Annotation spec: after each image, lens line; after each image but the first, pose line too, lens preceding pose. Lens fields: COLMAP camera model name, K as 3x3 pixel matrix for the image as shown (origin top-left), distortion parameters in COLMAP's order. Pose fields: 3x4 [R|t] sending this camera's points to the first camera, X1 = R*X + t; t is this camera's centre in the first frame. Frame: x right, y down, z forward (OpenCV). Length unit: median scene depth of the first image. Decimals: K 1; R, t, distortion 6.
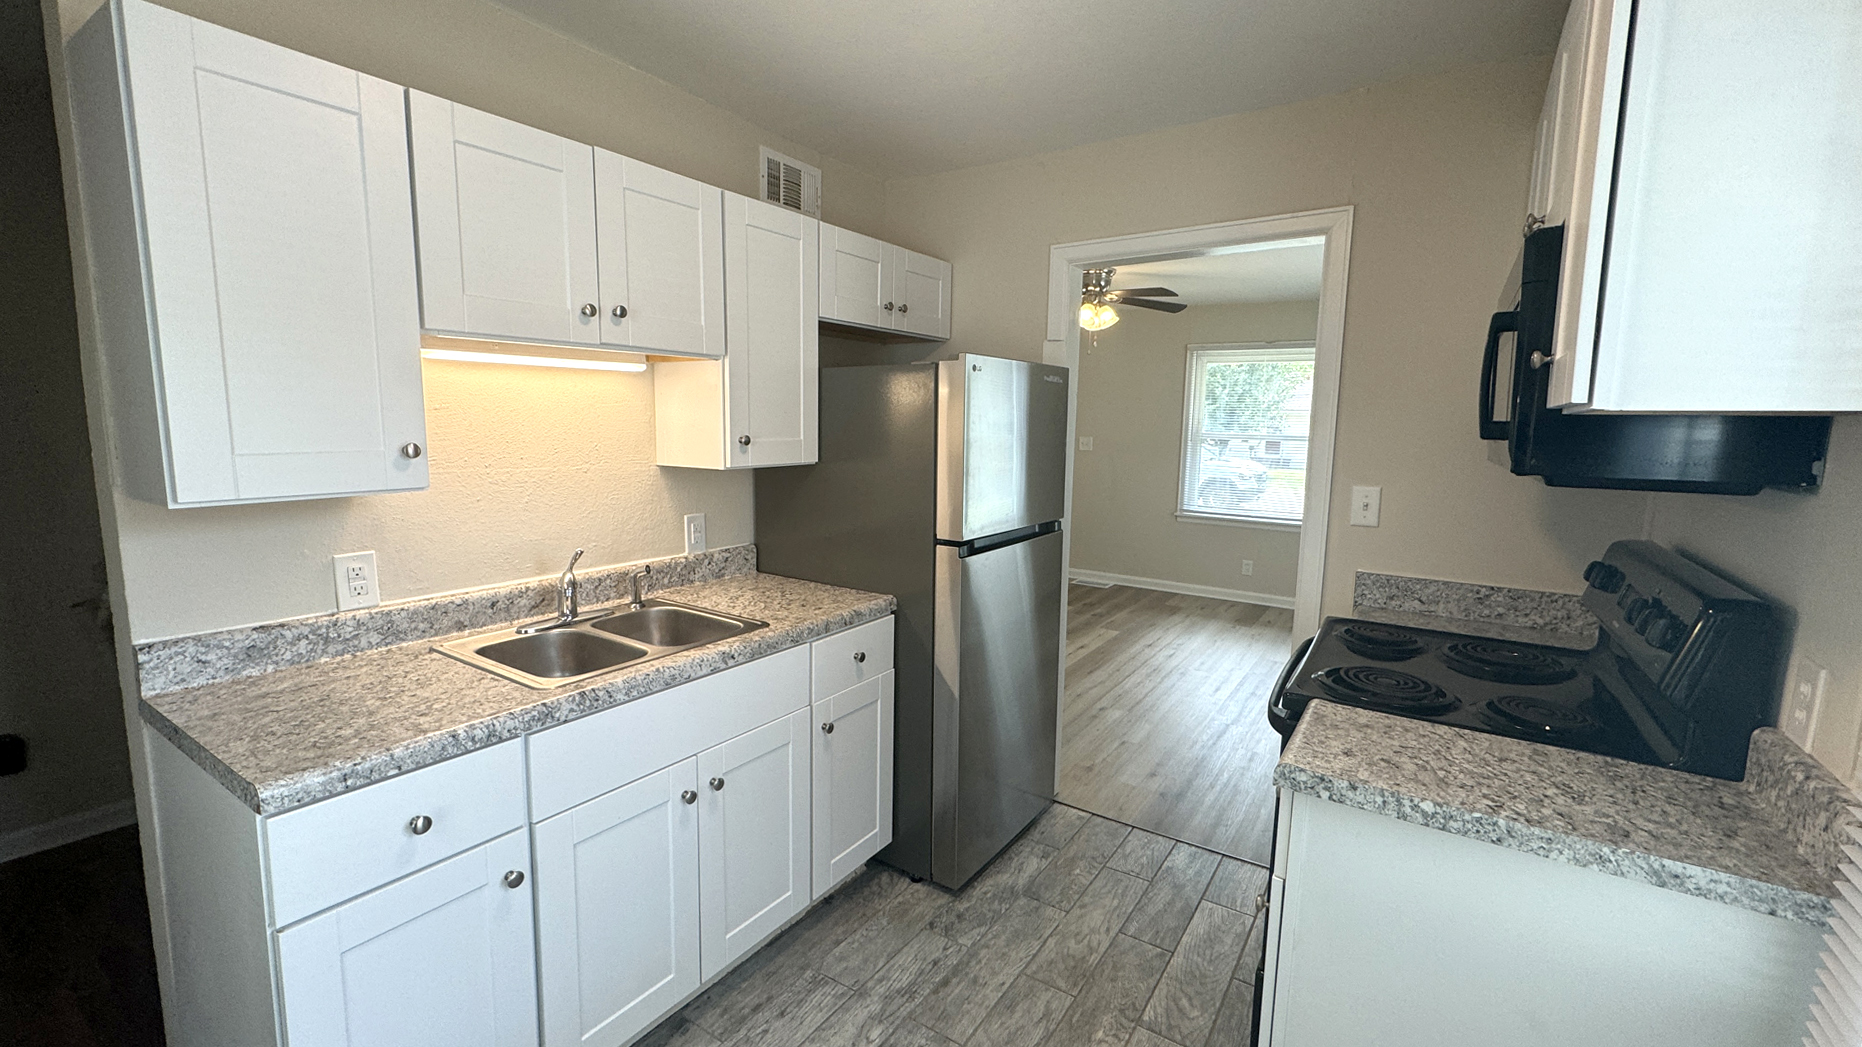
lens RADIAL K [[758.2, 0, 931.0], [0, 758.2, 523.5], [0, 0, 1]] dist [0.002370, 0.000215]
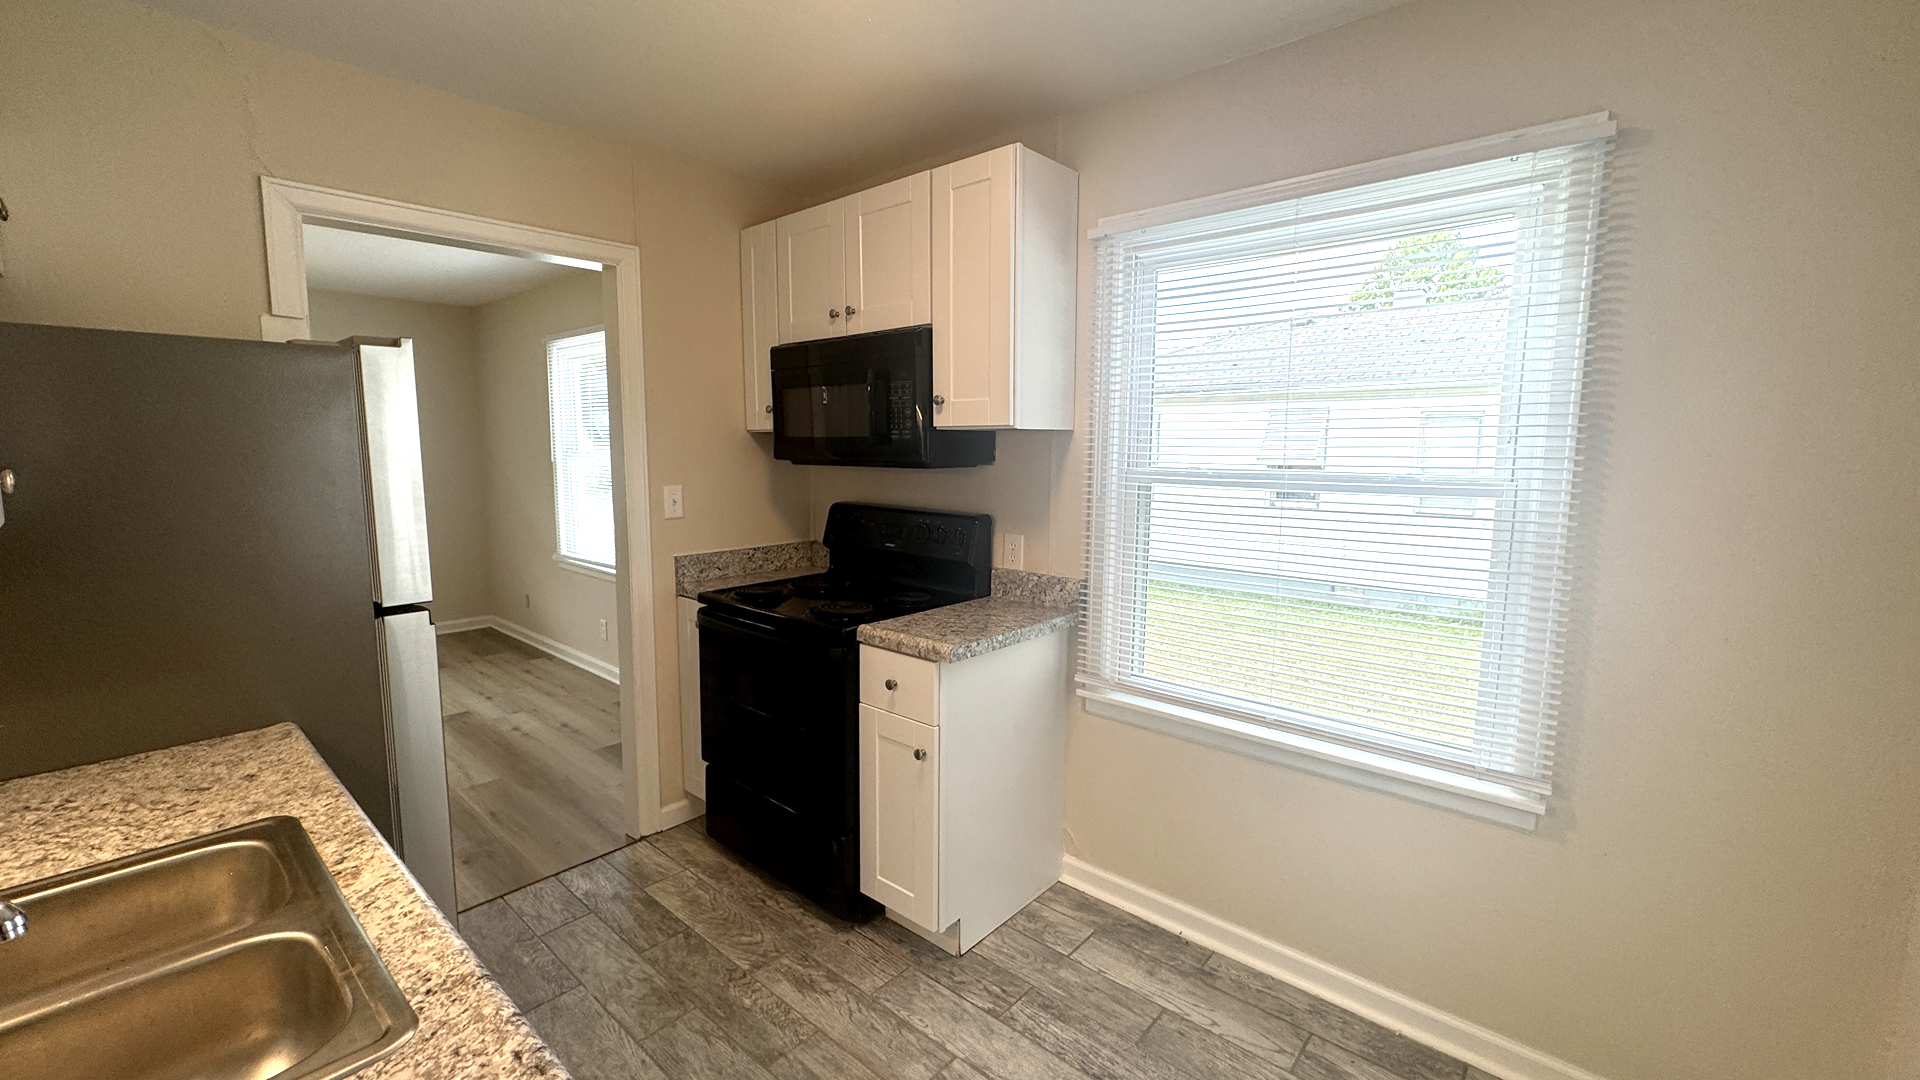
lens RADIAL K [[781.0, 0, 936.8], [0, 781.0, 533.4], [0, 0, 1]] dist [0.002424, 0.000266]
pose [[0.143219, -0.132527, 0.980778, -0.668203], [0.128353, 0.985112, 0.114370, -0.069472], [-0.981333, 0.109506, 0.158097, 0.435628]]
